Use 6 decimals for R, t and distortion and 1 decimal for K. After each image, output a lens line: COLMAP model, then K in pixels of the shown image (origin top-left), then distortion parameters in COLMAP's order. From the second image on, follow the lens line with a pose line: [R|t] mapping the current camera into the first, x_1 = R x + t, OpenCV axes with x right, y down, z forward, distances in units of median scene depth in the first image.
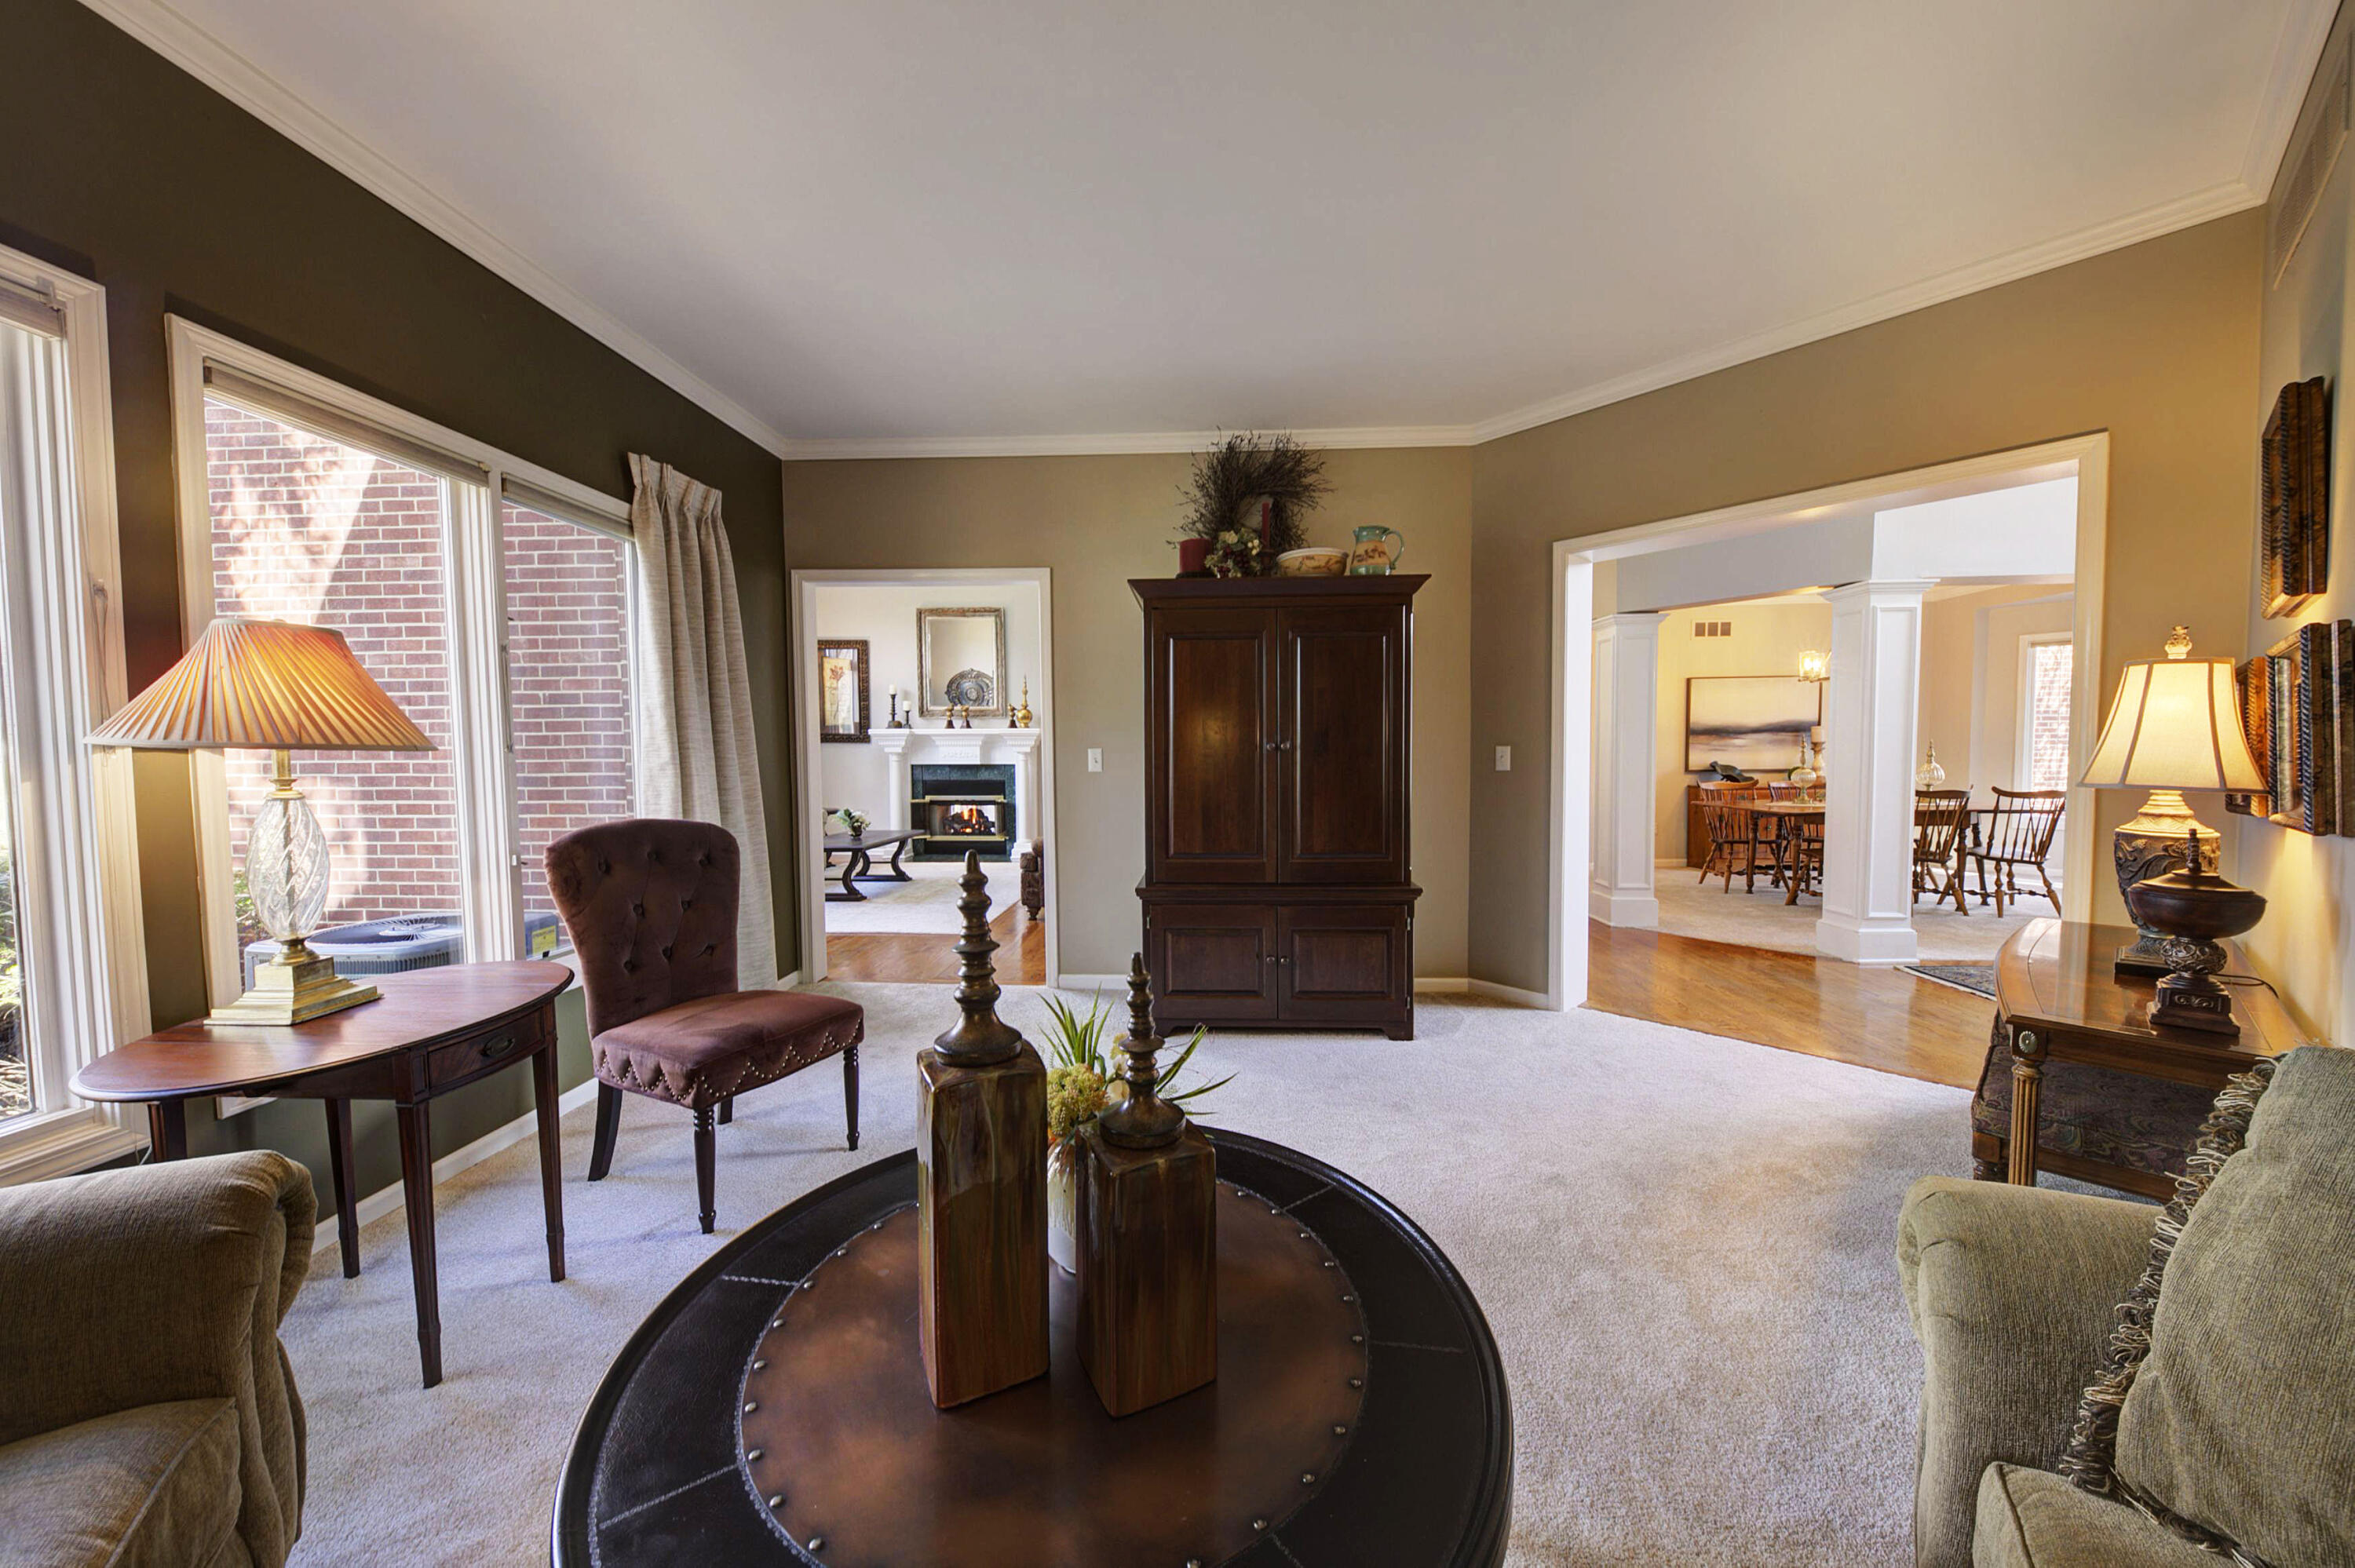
lens RADIAL K [[810.0, 0, 1177.5], [0, 810.0, 784.0], [0, 0, 1]] dist [0.010016, -0.000011]
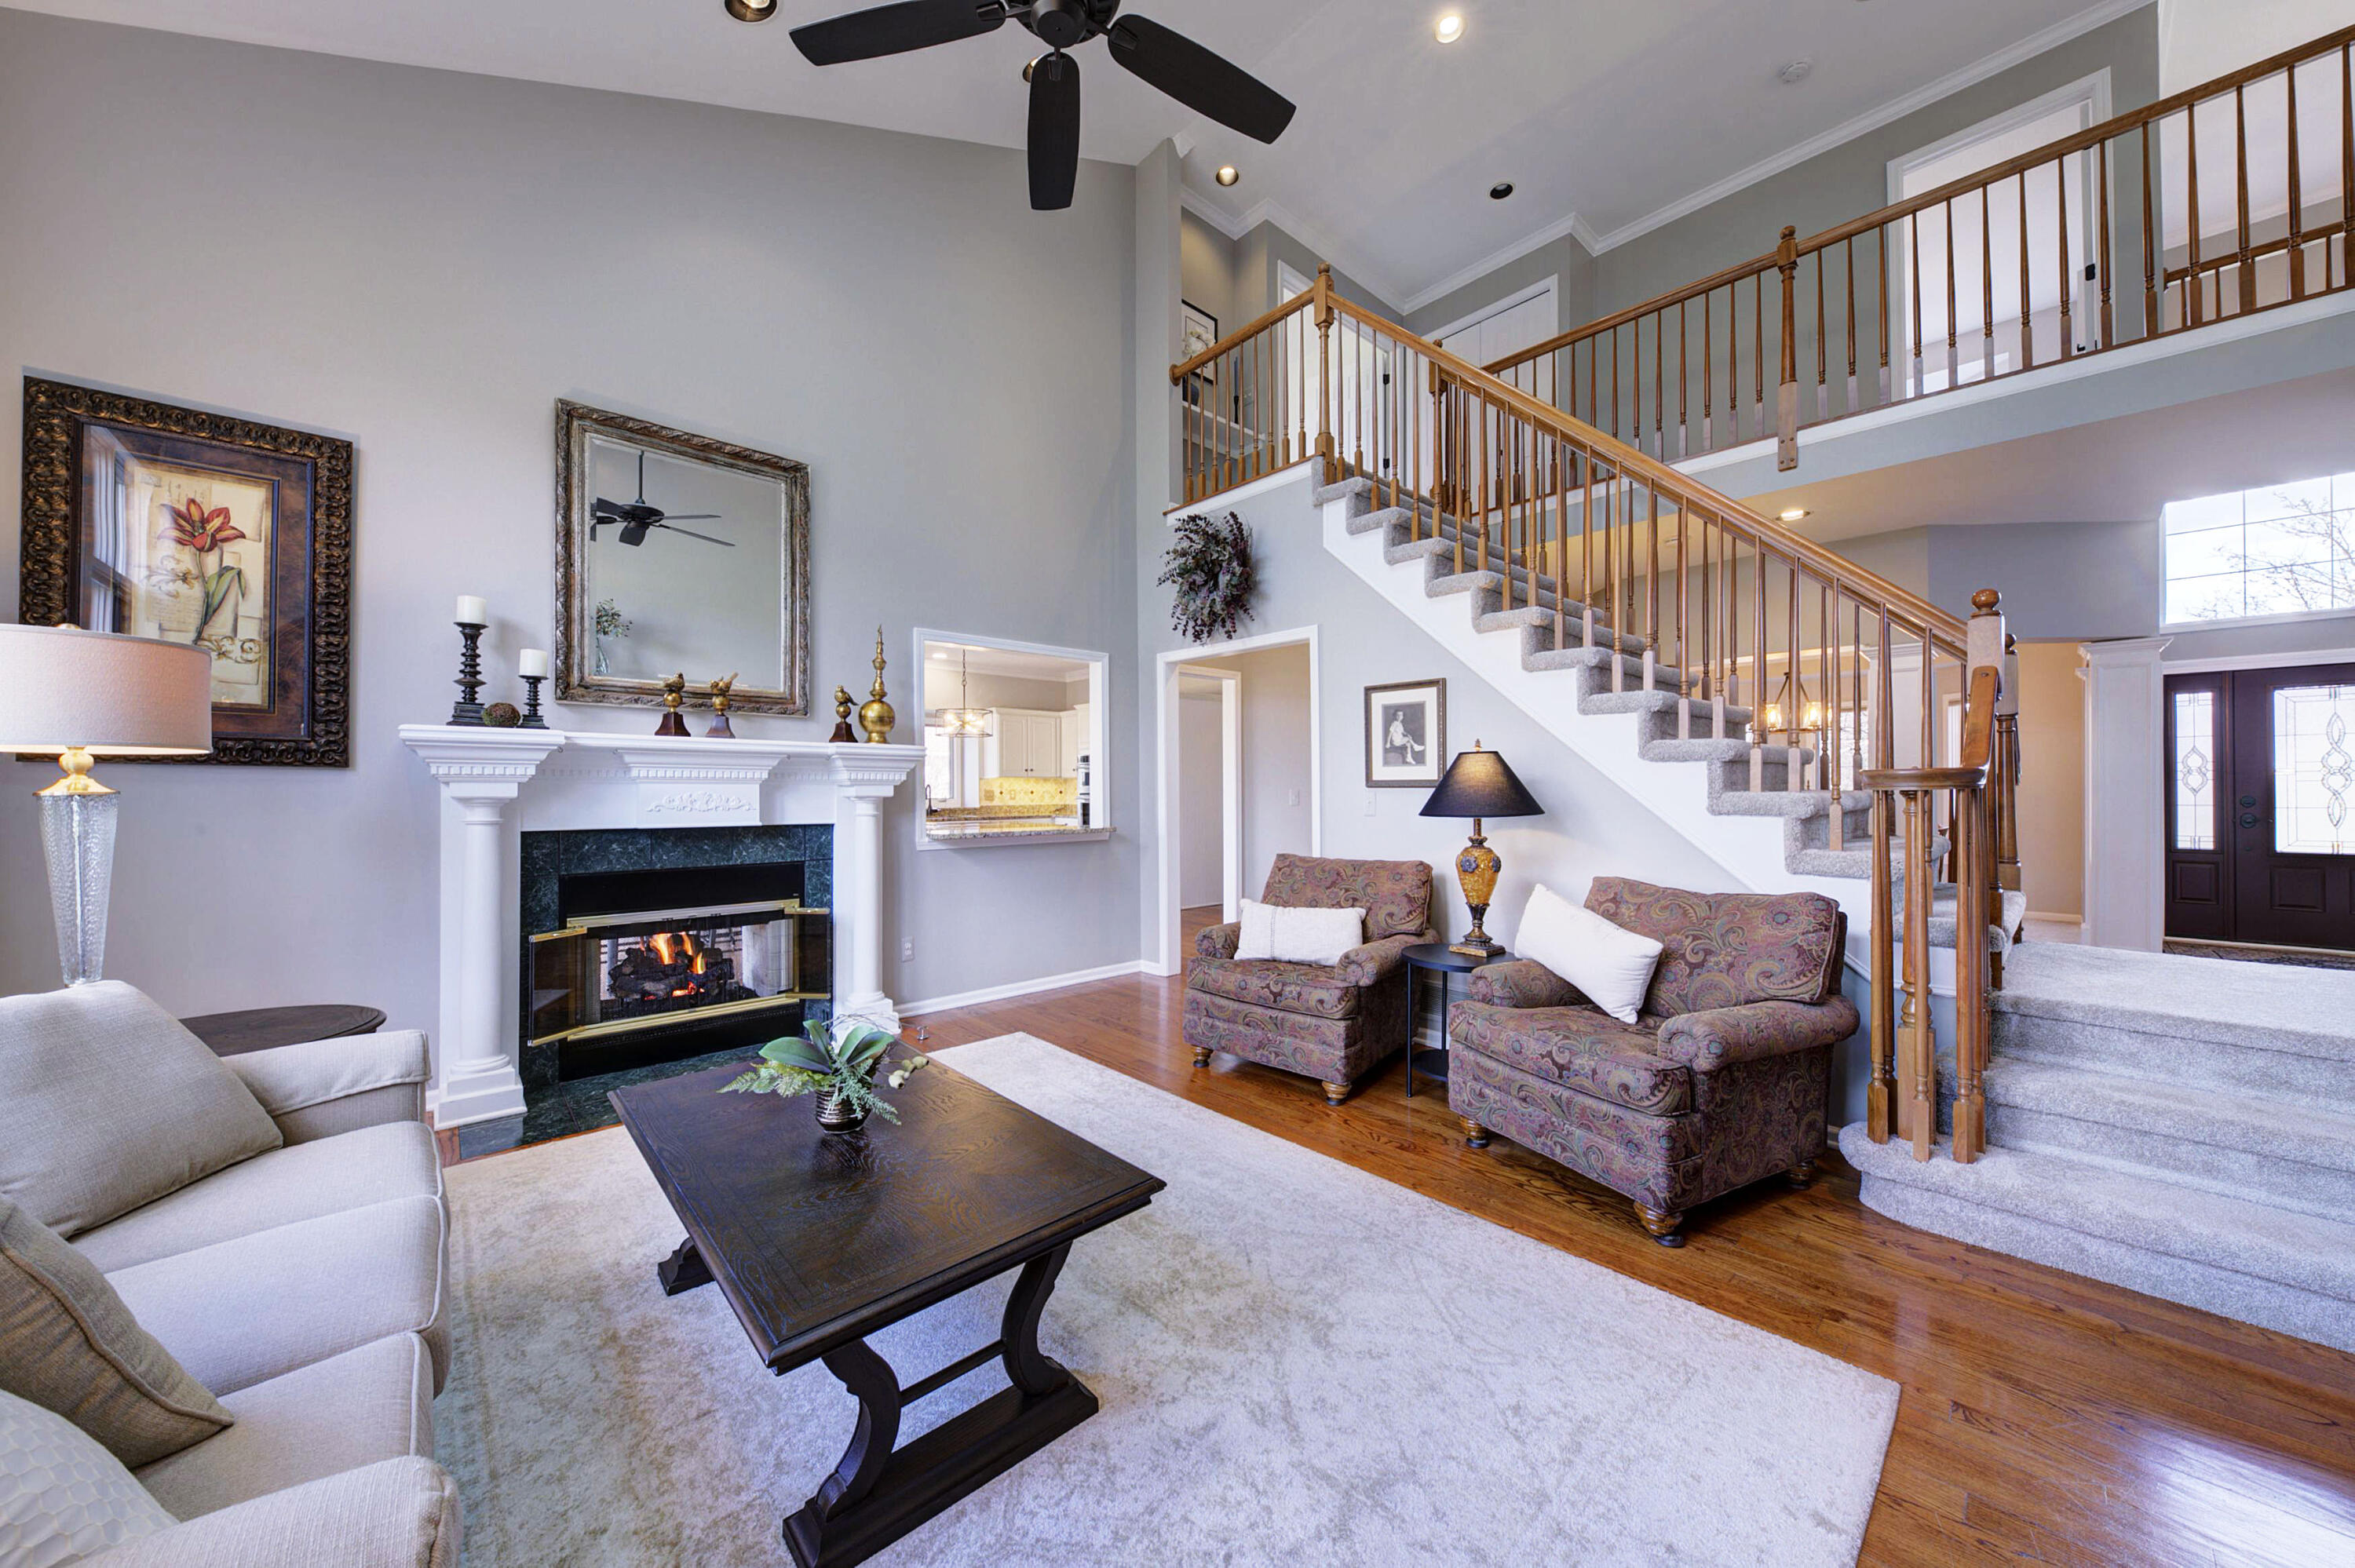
lens RADIAL K [[810.0, 0, 1177.5], [0, 810.0, 784.0], [0, 0, 1]] dist [0.010016, -0.000011]
pose [[0.701128, 0.011416, 0.712944, -0.384469], [0.030329, 0.998489, -0.045815, -0.020418], [-0.712390, 0.053745, 0.699723, 0.557617]]
